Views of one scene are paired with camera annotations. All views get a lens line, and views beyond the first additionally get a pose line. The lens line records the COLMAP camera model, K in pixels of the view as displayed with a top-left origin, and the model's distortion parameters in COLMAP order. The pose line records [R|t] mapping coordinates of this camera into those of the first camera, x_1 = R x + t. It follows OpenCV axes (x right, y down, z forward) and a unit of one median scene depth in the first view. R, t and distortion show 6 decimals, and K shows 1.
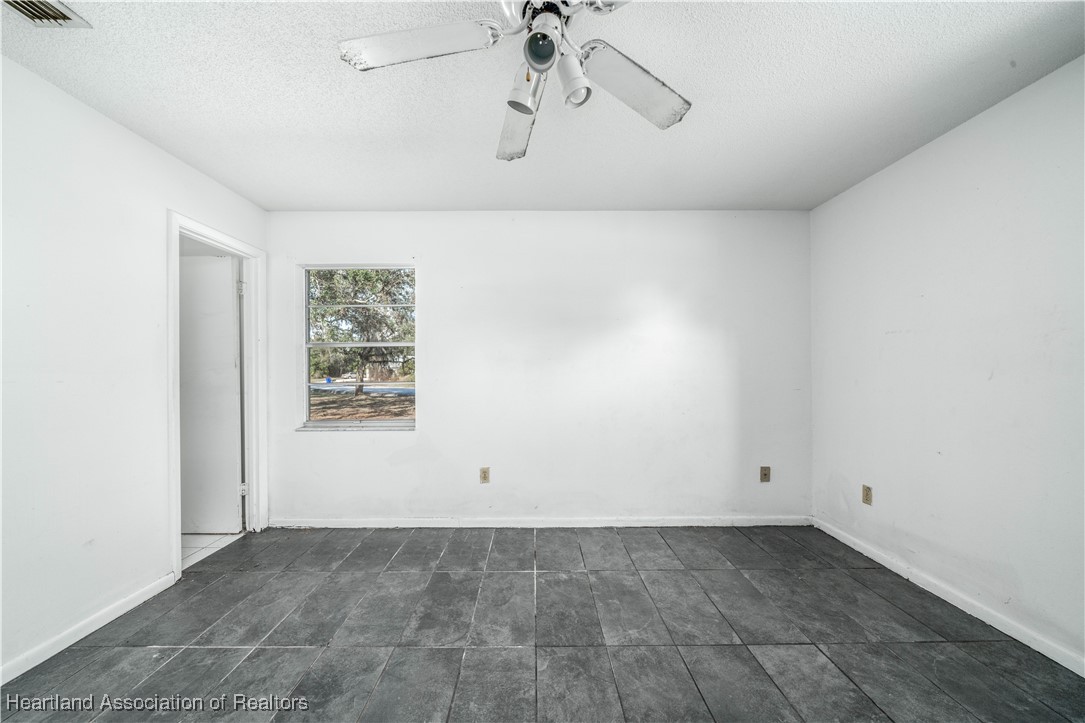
lens RADIAL K [[375.0, 0, 538.6], [0, 375.0, 368.0], [0, 0, 1]] dist [-0.002826, -0.000154]
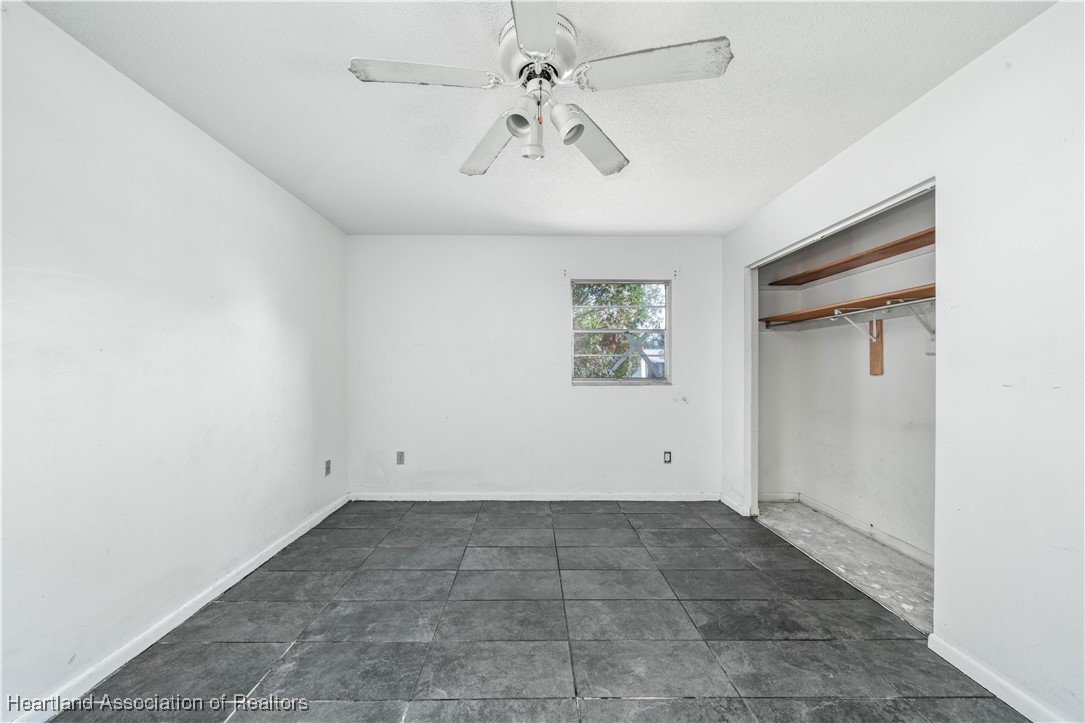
lens RADIAL K [[390.2, 0, 533.3], [0, 390.2, 369.6], [0, 0, 1]] dist [-0.000521, 0.000010]
pose [[0.001150, -0.001926, 0.999997, -0.729516], [-0.004357, 0.999989, 0.001931, -0.001367], [-0.999990, -0.004359, 0.001142, 0.600471]]
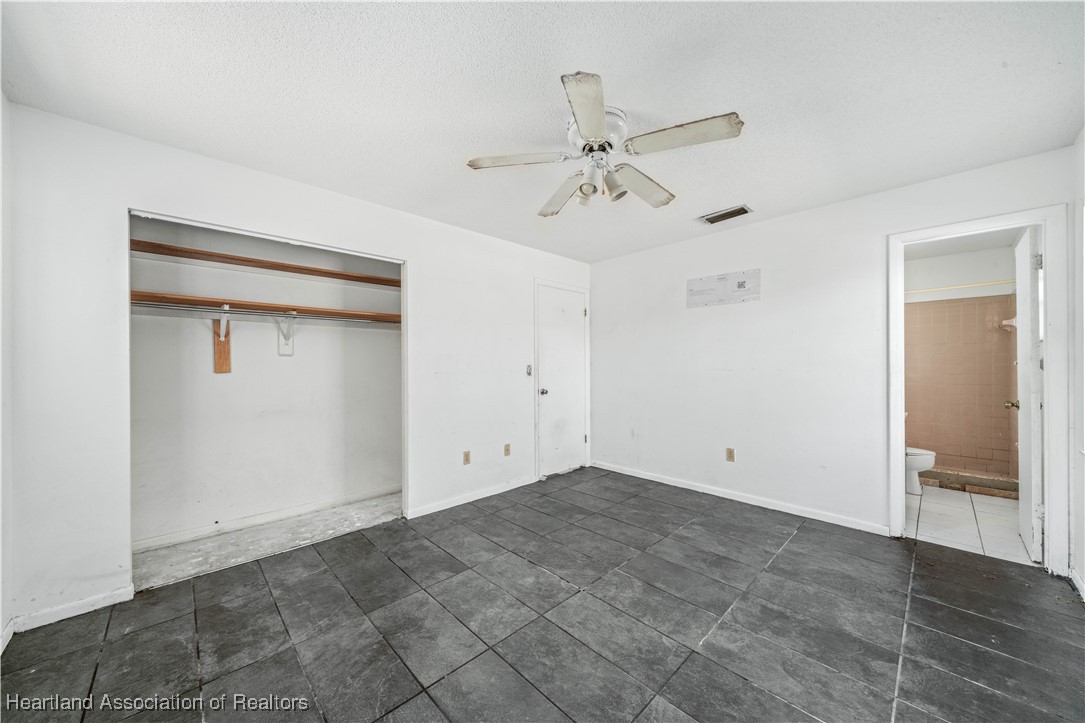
lens RADIAL K [[375.0, 0, 538.6], [0, 375.0, 368.0], [0, 0, 1]] dist [-0.002826, -0.000154]
pose [[-0.730271, 0.006918, -0.683123, 0.787146], [0.006593, 0.999974, 0.003078, -0.000592], [0.683126, -0.002256, -0.730297, 1.190875]]
